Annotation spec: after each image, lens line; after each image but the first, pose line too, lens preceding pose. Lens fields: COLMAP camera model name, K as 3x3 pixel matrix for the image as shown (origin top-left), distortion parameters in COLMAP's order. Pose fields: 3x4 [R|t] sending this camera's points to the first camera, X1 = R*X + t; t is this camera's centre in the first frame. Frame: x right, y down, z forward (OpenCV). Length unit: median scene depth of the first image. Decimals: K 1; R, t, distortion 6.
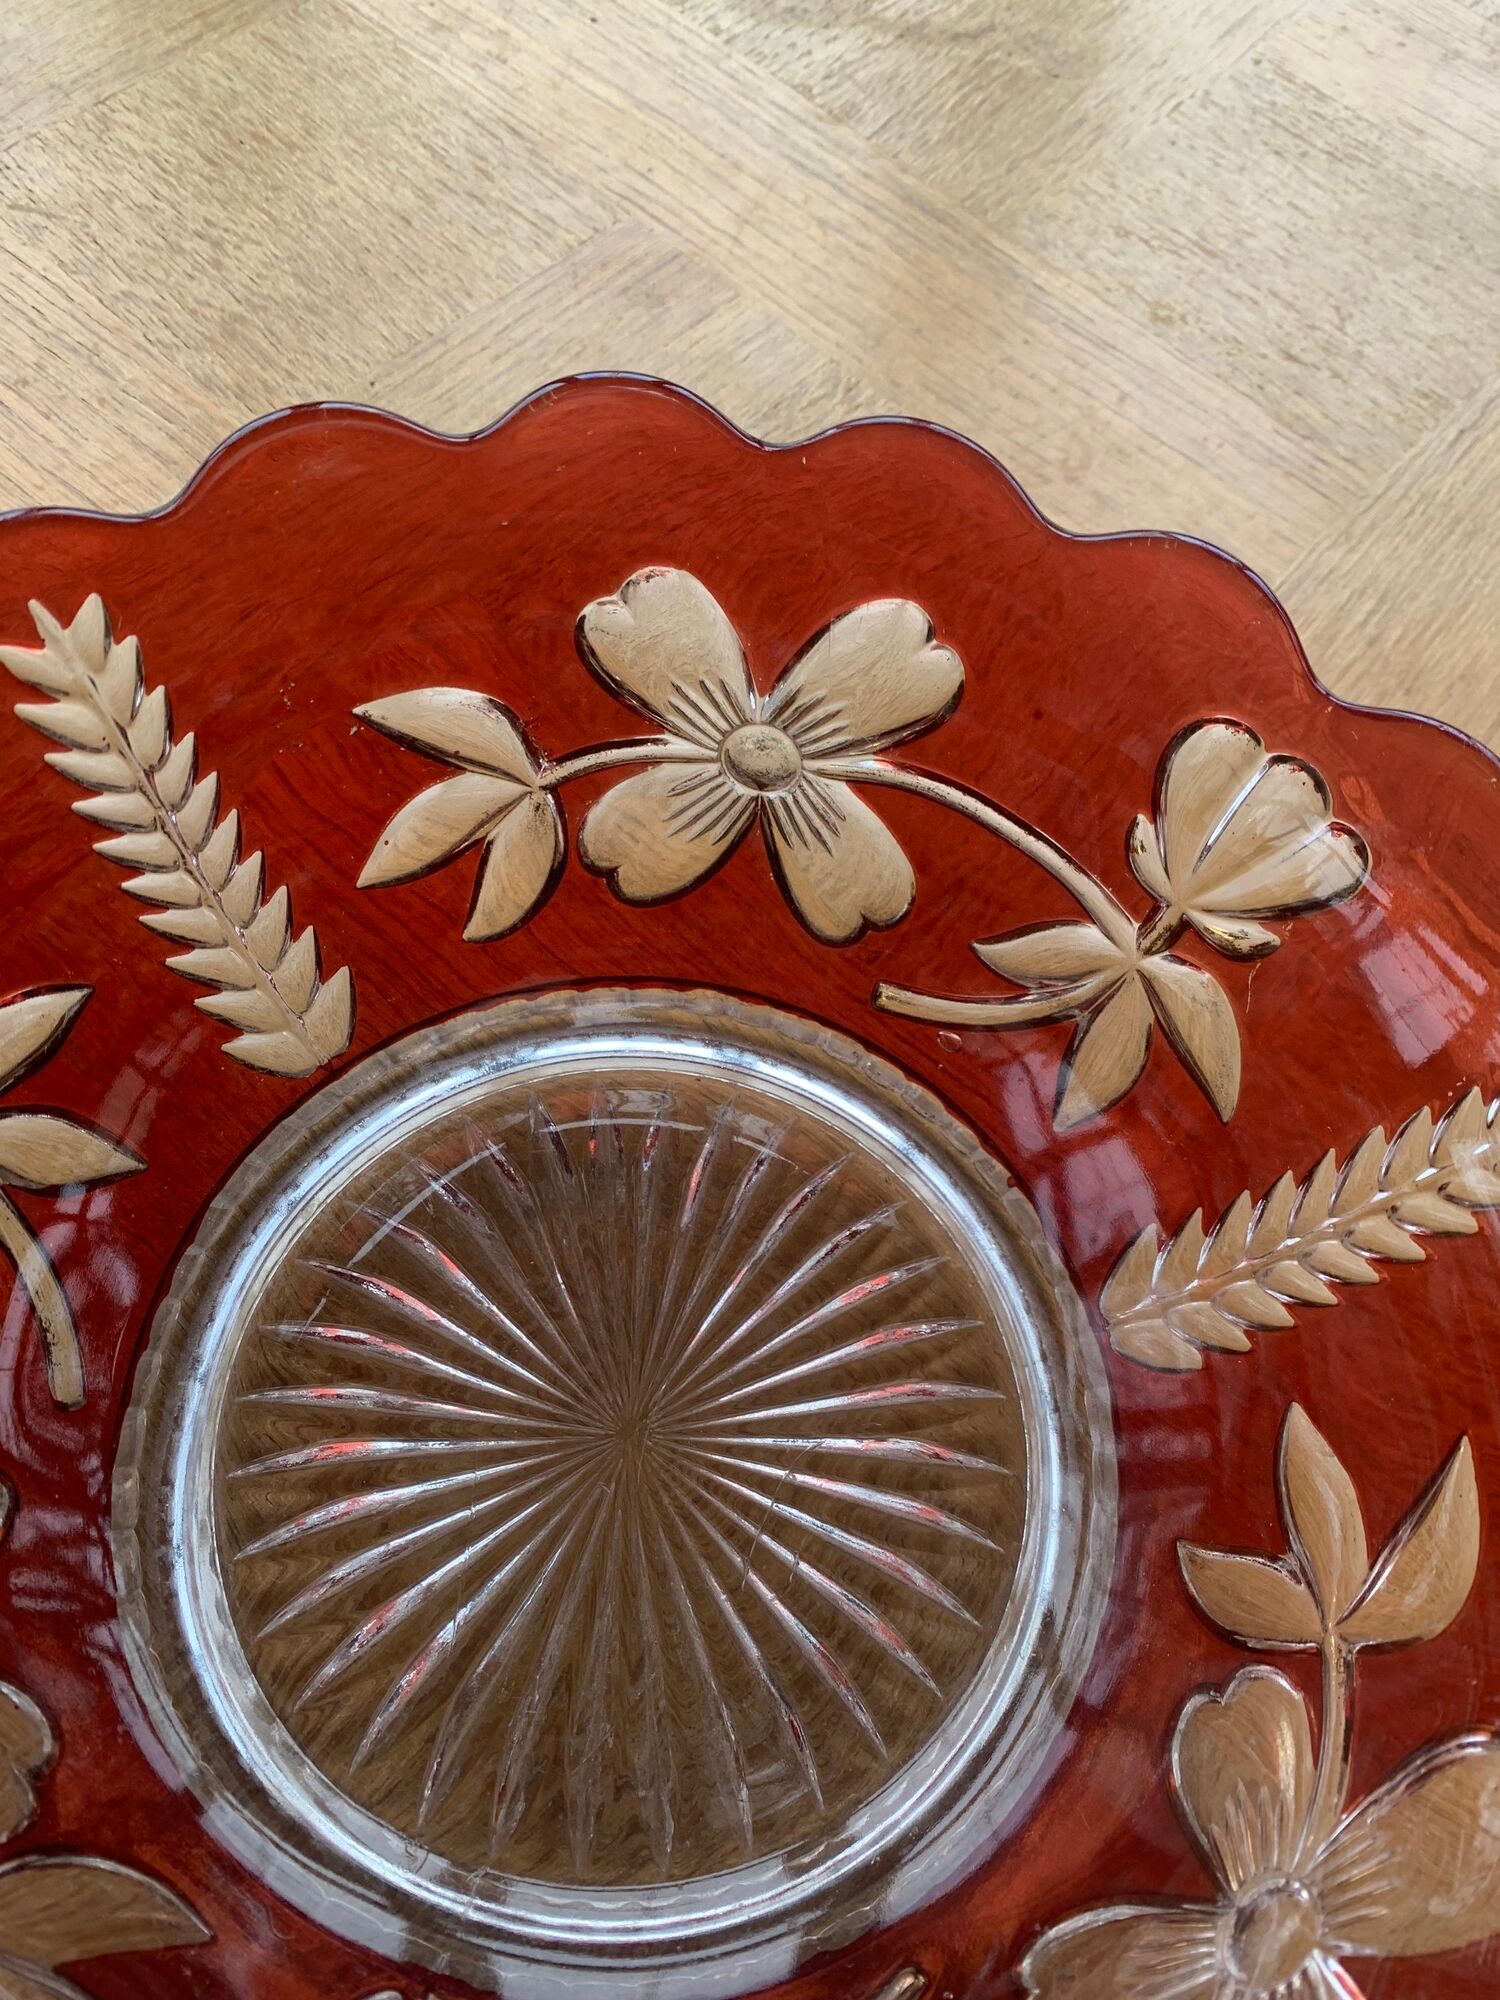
lens RADIAL K [[1531.3, 0, 769.7], [0, 1531.3, 1009.3], [0, 0, 1]] dist [0.008075, 0.000221]
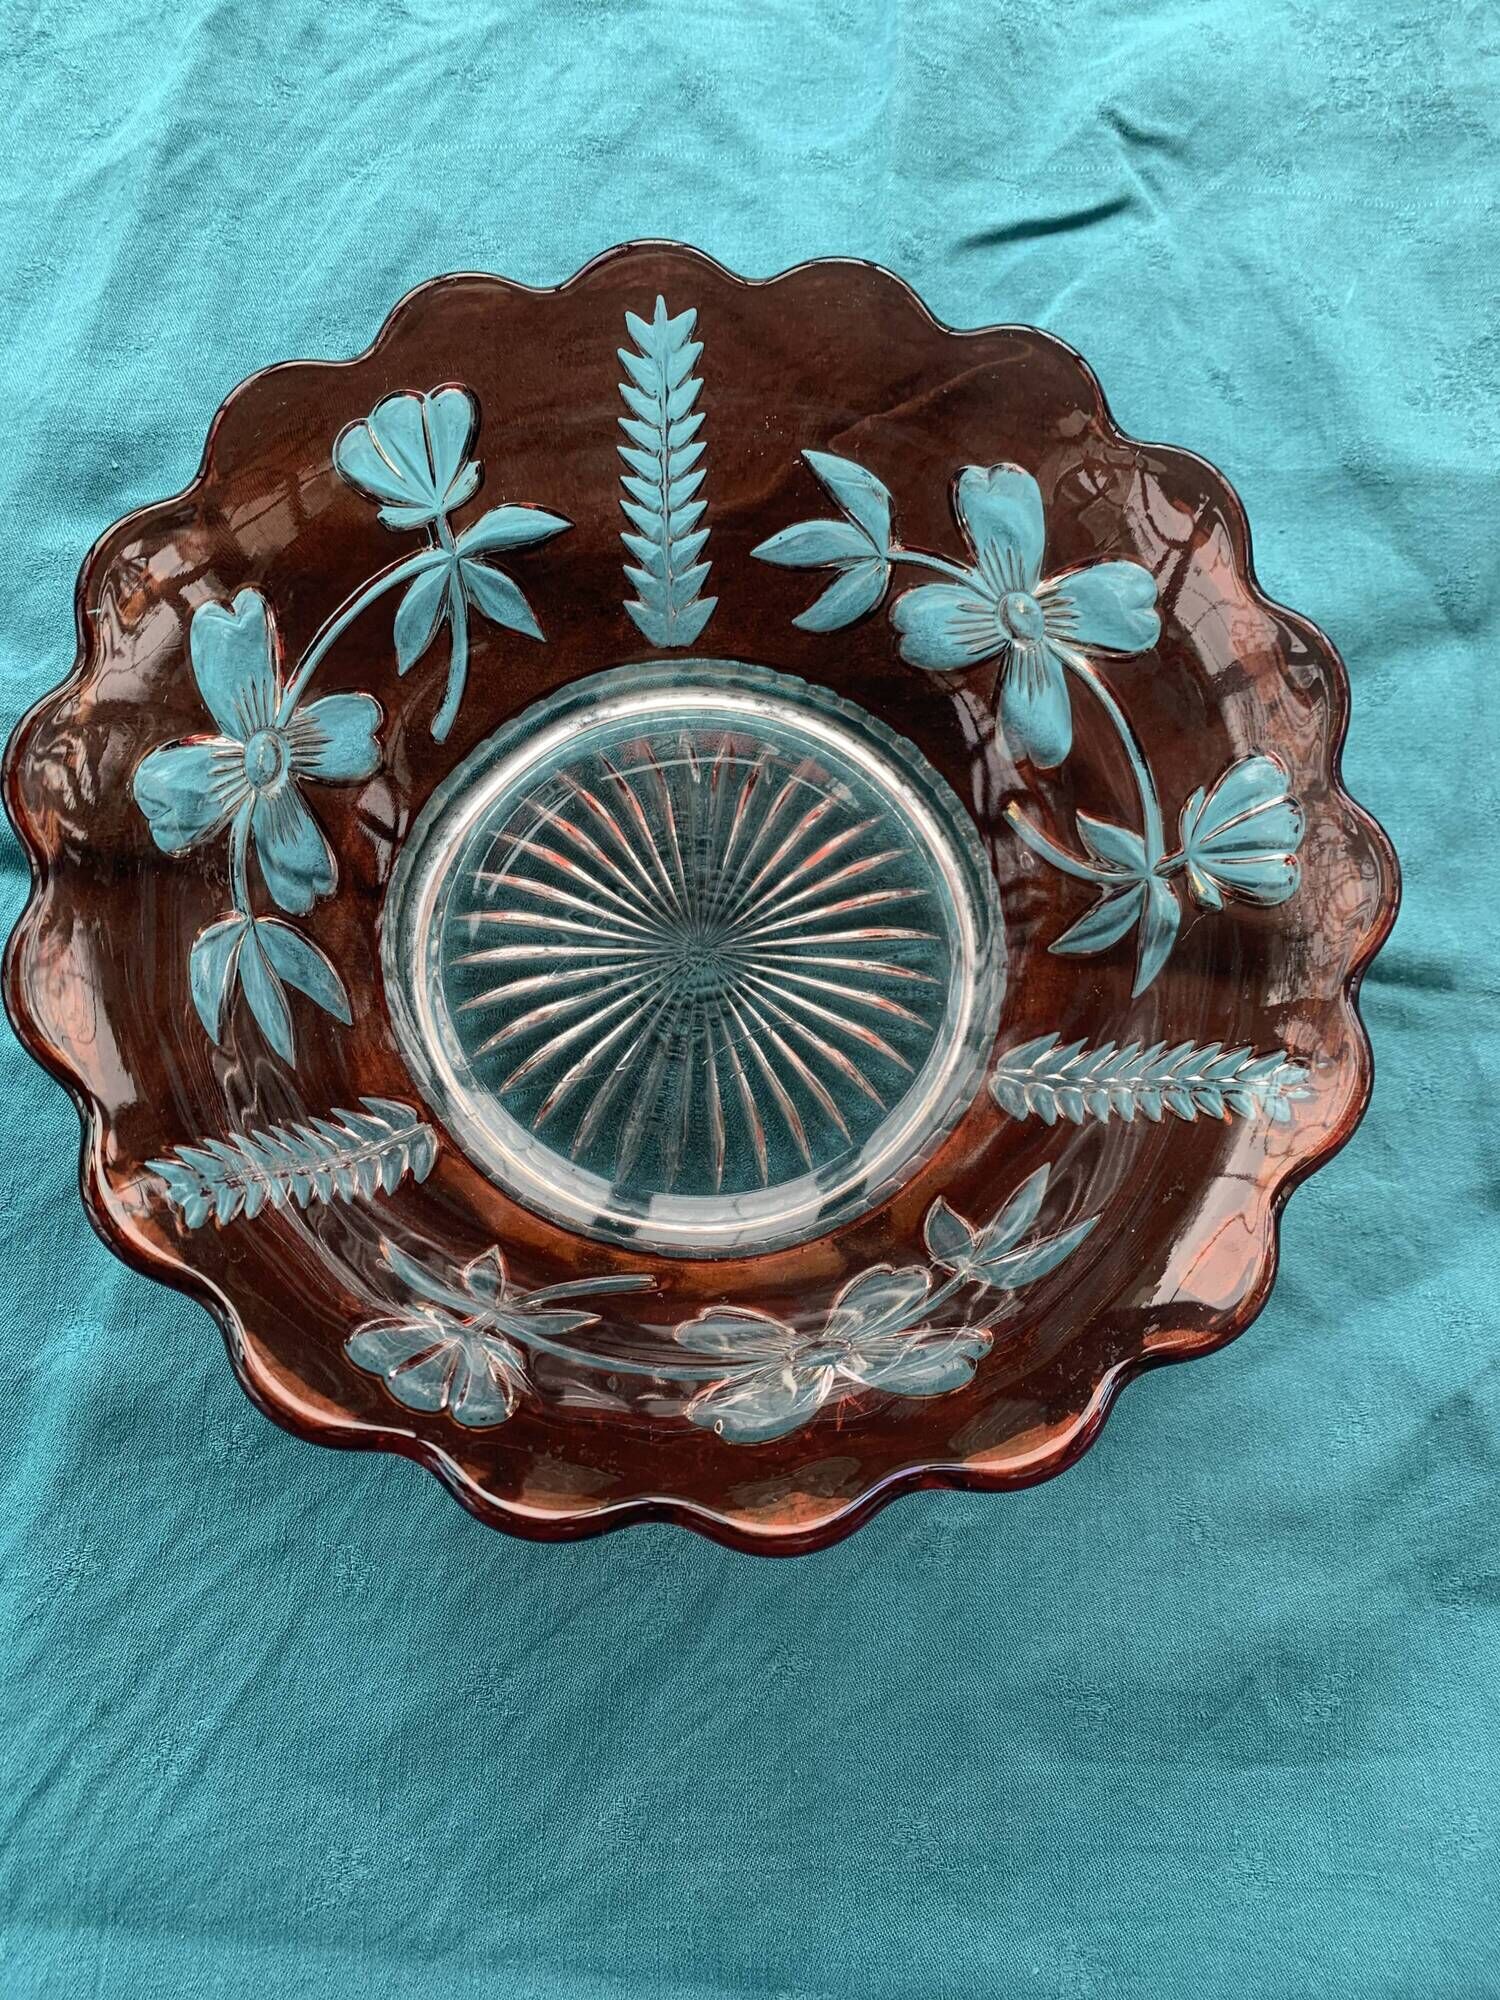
lens RADIAL K [[1496.0, 0, 755.9], [0, 1496.0, 994.6], [0, 0, 1]] dist [-0.007658, 0.007876]
pose [[0.803658, 0.564740, -0.187623, 0.252727], [-0.528632, 0.822281, 0.210720, -0.036392], [0.273281, -0.070163, 0.959372, -0.434290]]
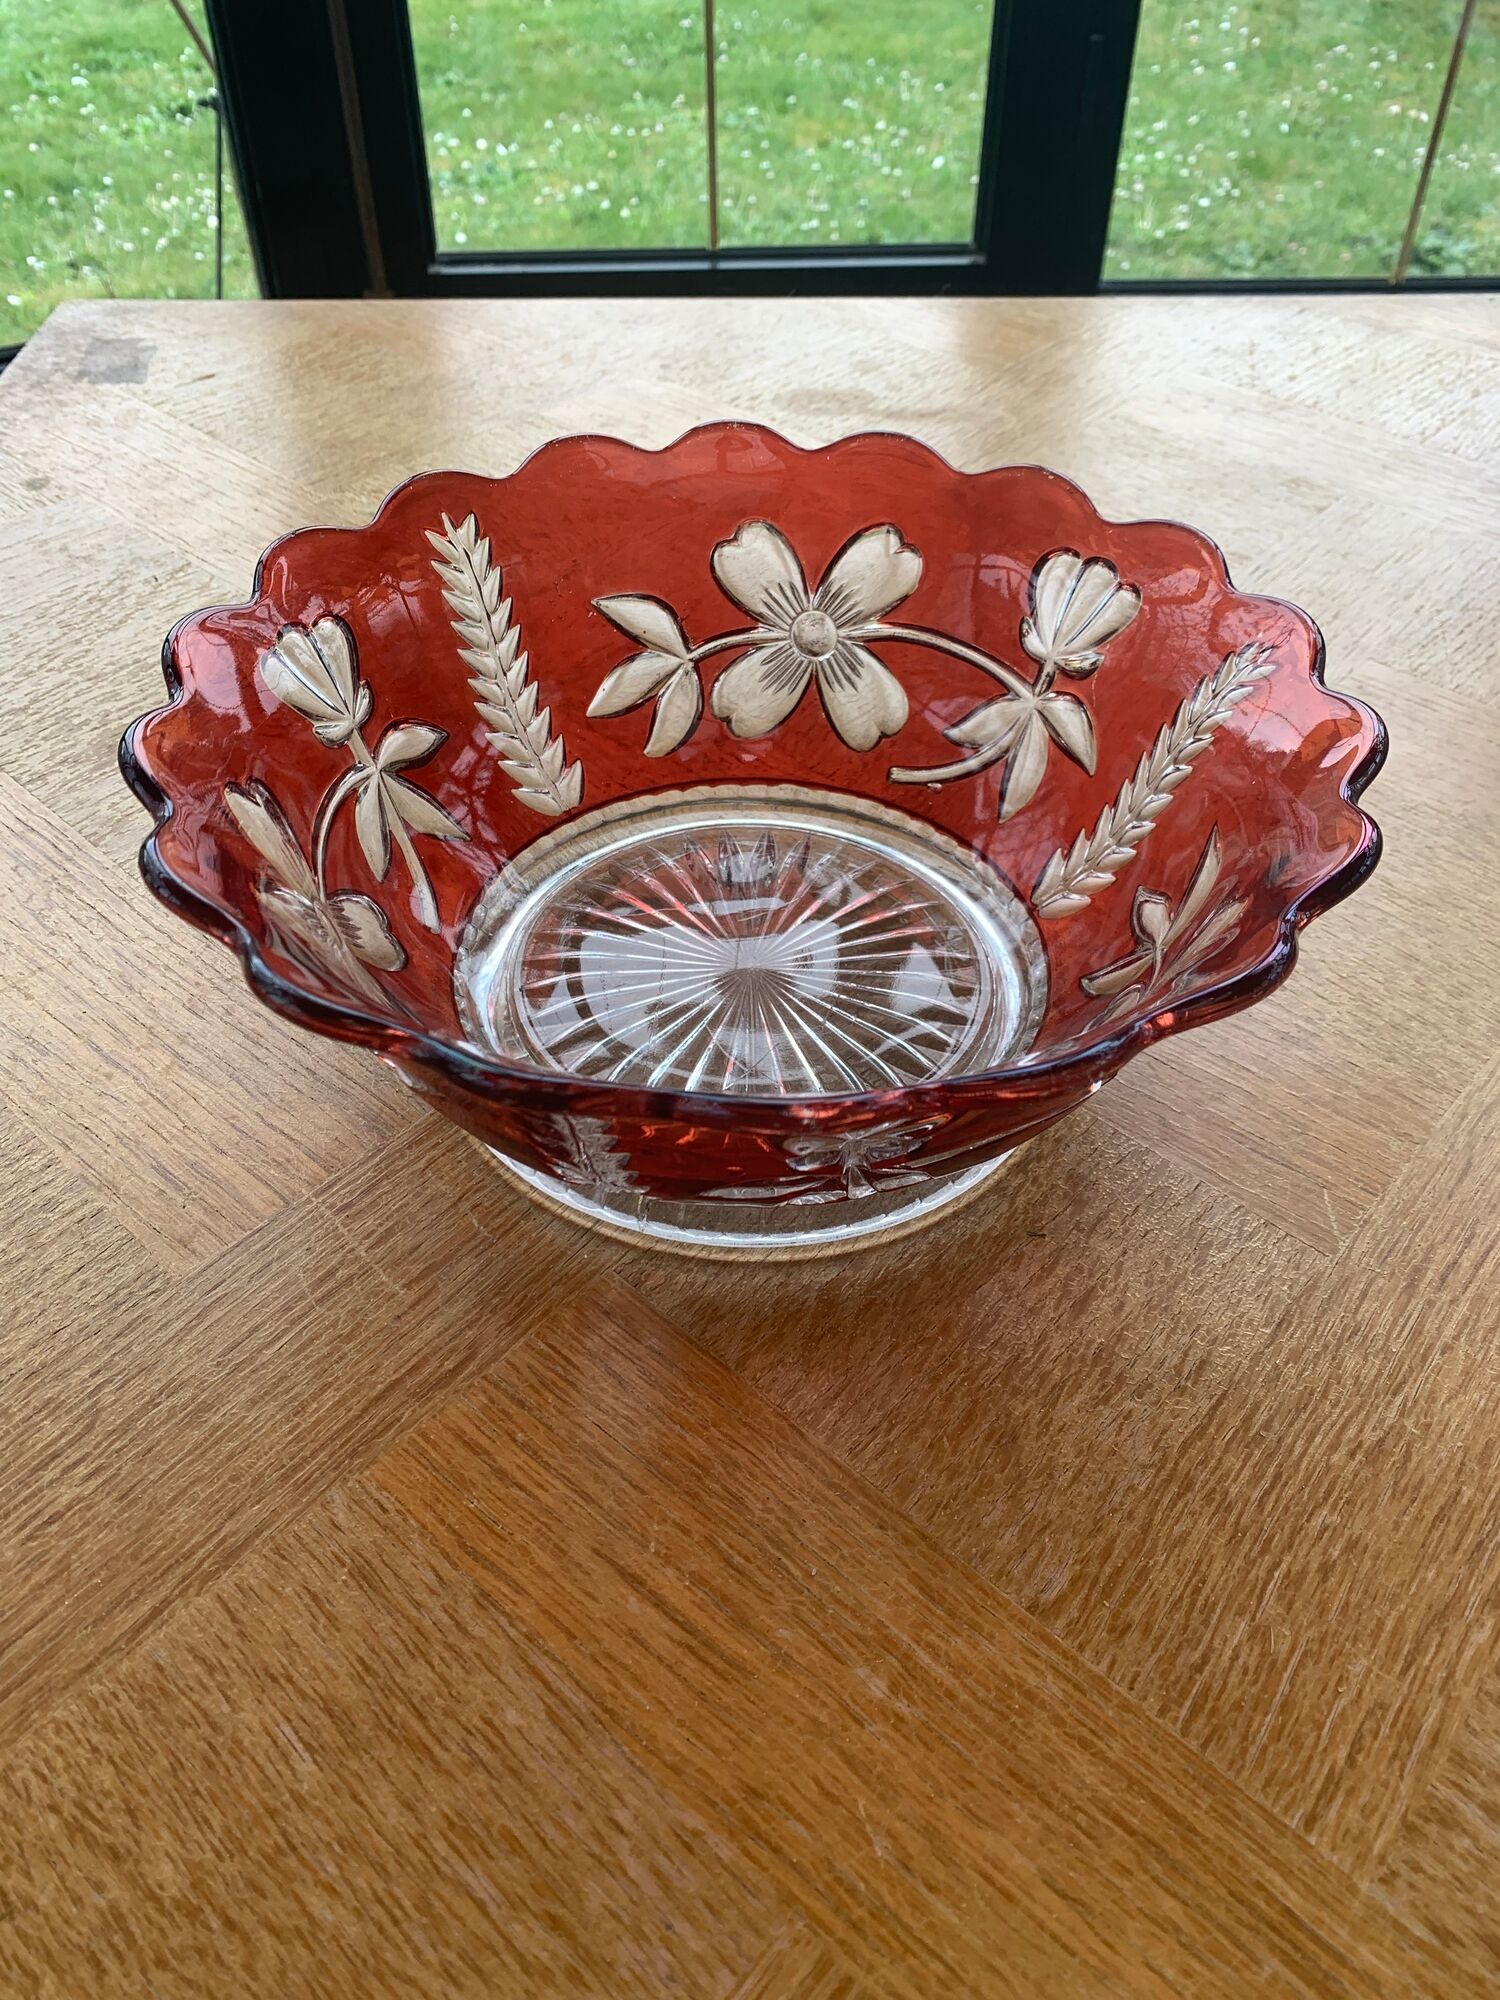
lens RADIAL K [[1470.1, 0, 744.5], [0, 1470.1, 1033.8], [0, 0, 1]] dist [0.006561, -0.000215]
pose [[0.997014, -0.049464, -0.059301, -0.007958], [0.027789, 0.946296, -0.322104, 0.799317], [0.072049, 0.319494, 0.944845, -0.451453]]
